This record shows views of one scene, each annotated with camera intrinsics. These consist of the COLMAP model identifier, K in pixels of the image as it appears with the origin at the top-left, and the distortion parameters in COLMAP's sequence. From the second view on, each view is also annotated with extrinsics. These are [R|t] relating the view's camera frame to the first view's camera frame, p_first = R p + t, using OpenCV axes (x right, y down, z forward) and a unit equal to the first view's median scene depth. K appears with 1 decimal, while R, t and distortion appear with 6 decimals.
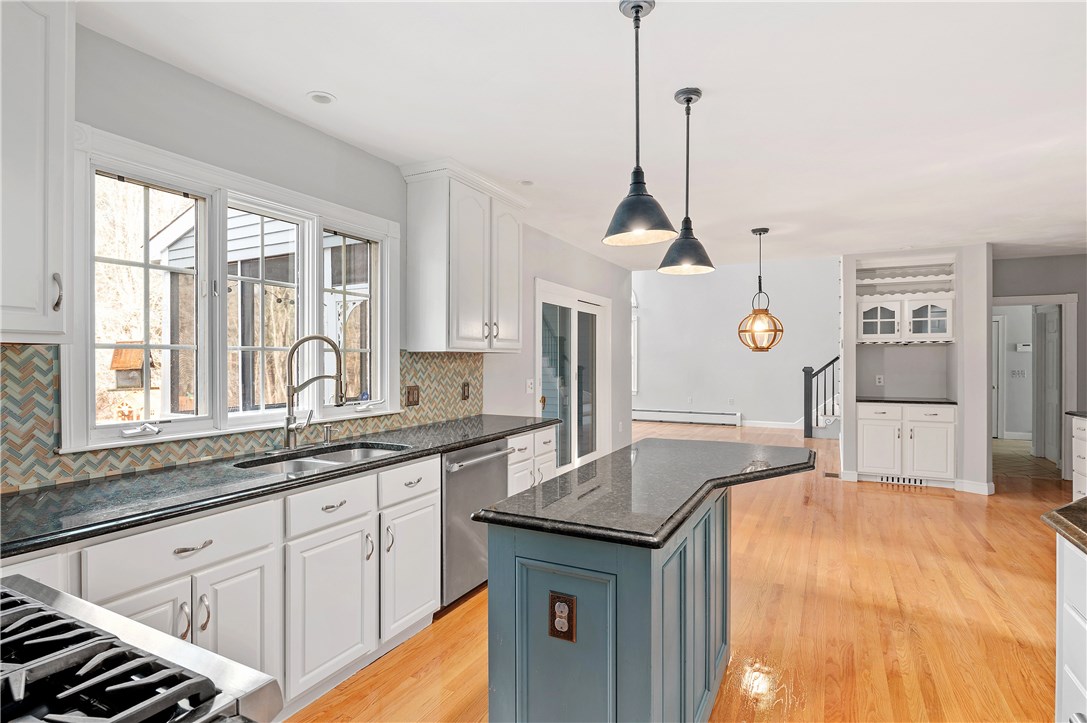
lens RADIAL K [[551.3, 0, 544.5], [0, 551.3, 360.0], [0, 0, 1]] dist [-0.003472, -0.000423]
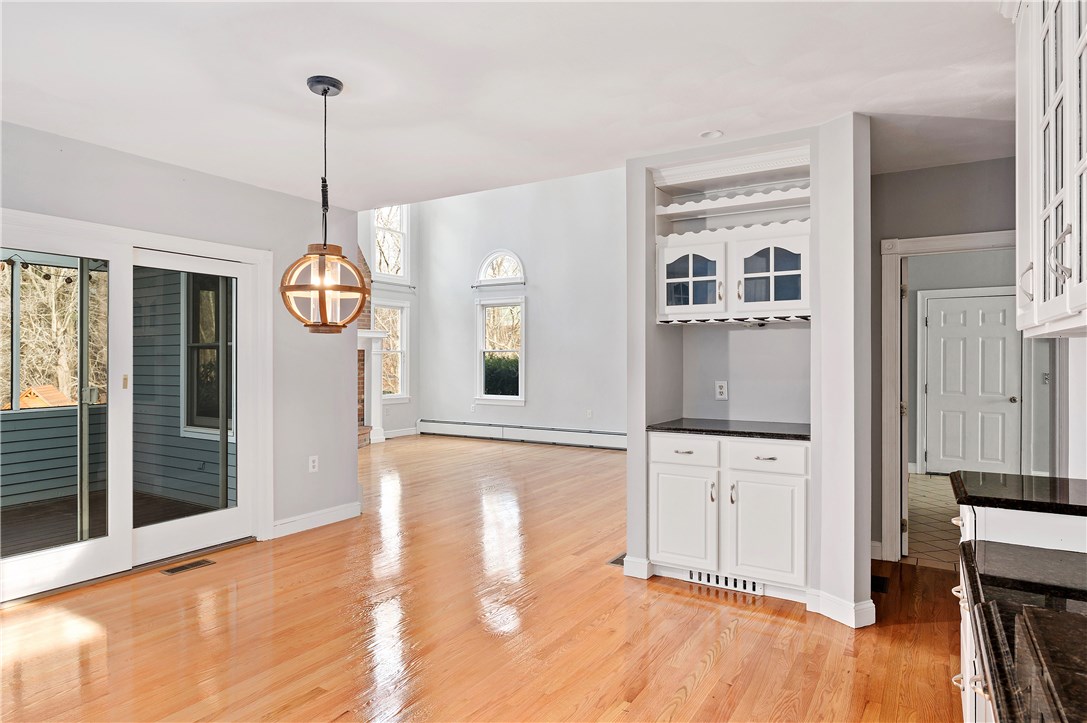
lens RADIAL K [[651.4, 0, 541.2], [0, 651.4, 362.8], [0, 0, 1]] dist [0.003796, 0.000026]
pose [[0.997102, 0.001503, -0.076057, 0.521167], [-0.001740, 0.999994, -0.003054, 0.011684], [0.076052, 0.003177, 0.997099, 0.362700]]
